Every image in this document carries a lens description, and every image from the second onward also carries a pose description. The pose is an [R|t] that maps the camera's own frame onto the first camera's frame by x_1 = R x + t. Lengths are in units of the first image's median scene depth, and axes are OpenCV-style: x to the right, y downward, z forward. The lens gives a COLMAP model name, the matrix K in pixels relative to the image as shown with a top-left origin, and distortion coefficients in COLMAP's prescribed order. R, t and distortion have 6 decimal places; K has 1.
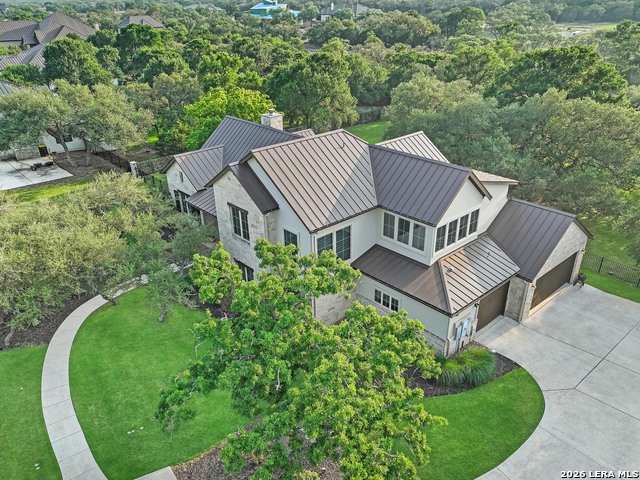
lens RADIAL K [[517.7, 0, 331.1], [0, 517.7, 261.3], [0, 0, 1]] dist [0.004431, 0.004876]
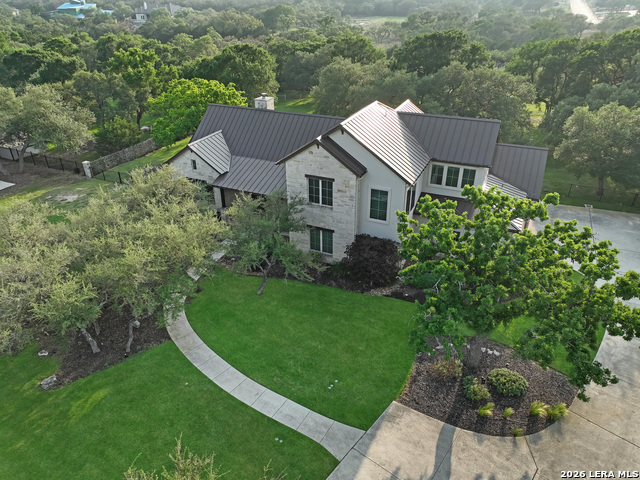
lens RADIAL K [[456.4, 0, 320.5], [0, 456.4, 227.8], [0, 0, 1]] dist [0.005962, 0.006862]
pose [[0.925156, -0.176476, 0.336069, -0.508570], [0.178034, 0.983669, 0.026436, -0.021236], [-0.335246, 0.035375, 0.941466, 0.070328]]
